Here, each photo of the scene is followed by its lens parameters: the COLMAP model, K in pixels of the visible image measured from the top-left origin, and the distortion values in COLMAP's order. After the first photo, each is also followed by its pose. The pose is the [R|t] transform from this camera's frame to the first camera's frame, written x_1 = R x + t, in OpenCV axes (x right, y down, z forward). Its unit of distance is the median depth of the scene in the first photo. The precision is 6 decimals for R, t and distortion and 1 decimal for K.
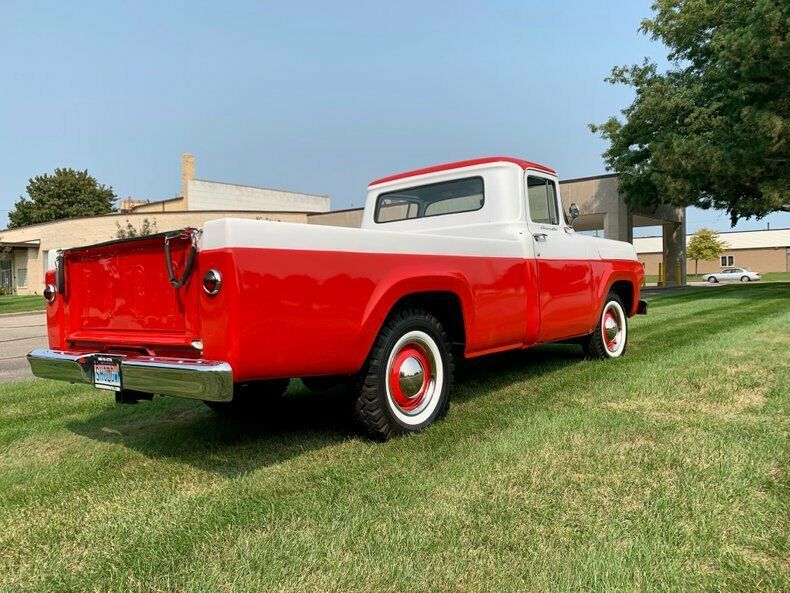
lens RADIAL K [[598.7, 0, 391.6], [0, 598.7, 297.3], [0, 0, 1]] dist [0.019511, -0.012560]
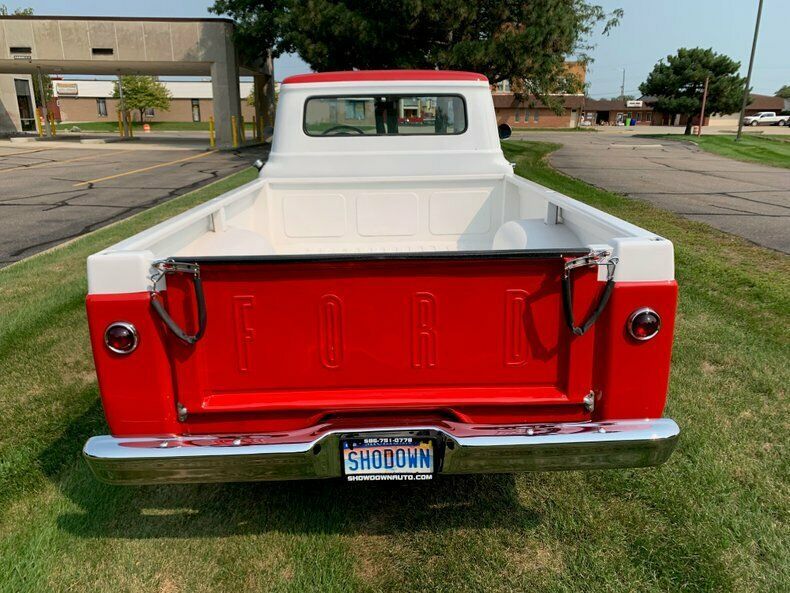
lens RADIAL K [[599.2, 0, 386.8], [0, 599.2, 299.0], [0, 0, 1]] dist [0.020952, -0.010007]
pose [[0.756611, -0.164380, 0.632865, -0.149438], [-0.003544, 0.966839, 0.255363, -0.036631], [-0.653855, -0.195454, 0.730938, 0.095485]]
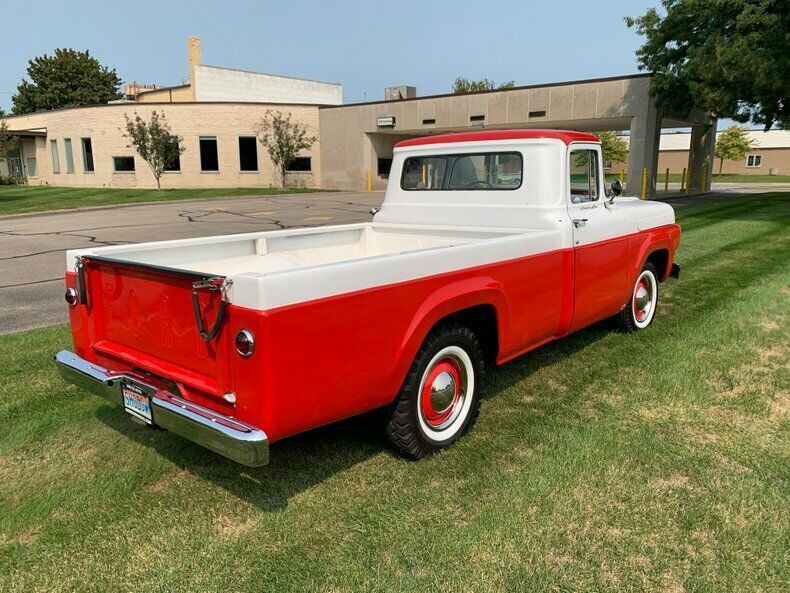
lens RADIAL K [[597.3, 0, 390.6], [0, 597.3, 295.5], [0, 0, 1]] dist [0.010909, 0.006459]
pose [[0.999595, 0.022496, -0.017441, -0.007829], [-0.018989, 0.983450, 0.180182, -0.039589], [0.021205, -0.179777, 0.983479, 0.013114]]
